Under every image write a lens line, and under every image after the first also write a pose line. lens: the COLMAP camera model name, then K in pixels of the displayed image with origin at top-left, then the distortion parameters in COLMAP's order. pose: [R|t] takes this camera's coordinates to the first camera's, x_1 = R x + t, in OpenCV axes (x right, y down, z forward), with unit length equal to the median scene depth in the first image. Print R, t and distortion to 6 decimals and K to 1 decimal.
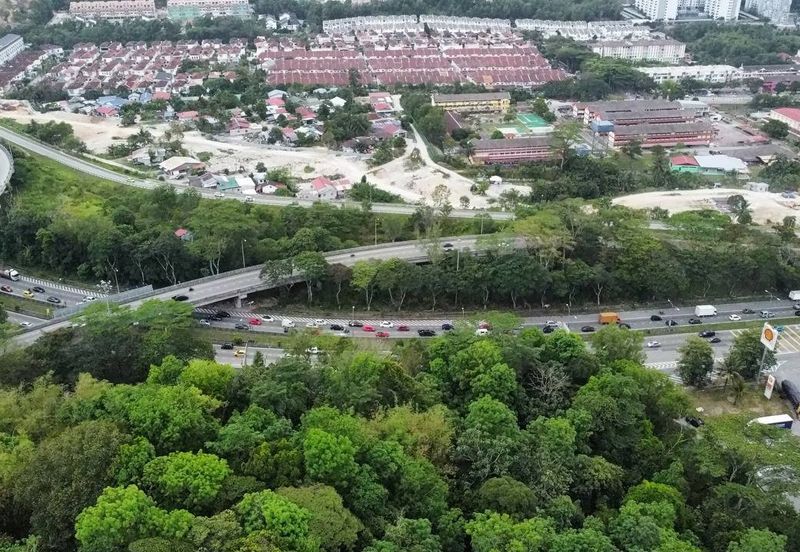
lens RADIAL K [[756.5, 0, 400.0], [0, 756.5, 276.0], [0, 0, 1]] dist [0.000706, -0.013048]
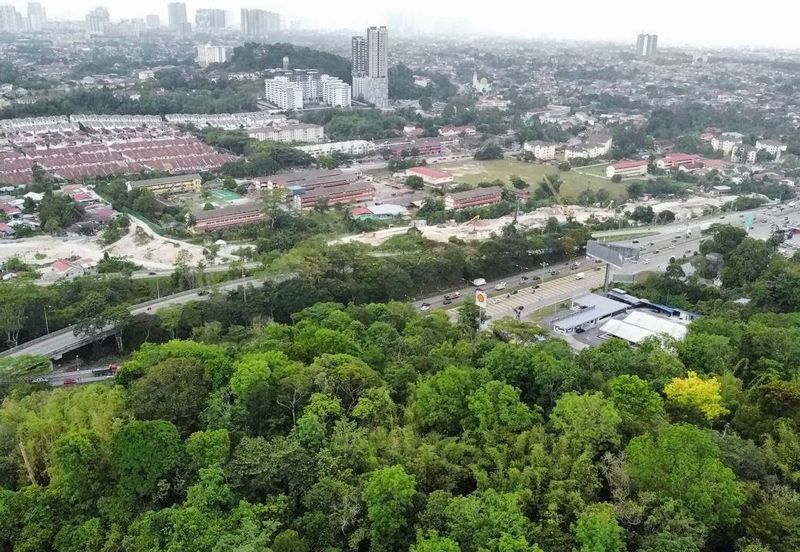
lens RADIAL K [[741.3, 0, 397.8], [0, 741.3, 278.6], [0, 0, 1]] dist [0.001498, -0.018541]
pose [[0.879993, -0.147607, 0.451470, -0.117180], [0.197219, 0.978230, -0.064584, 0.039522], [-0.432108, 0.145872, 0.889946, -0.085689]]
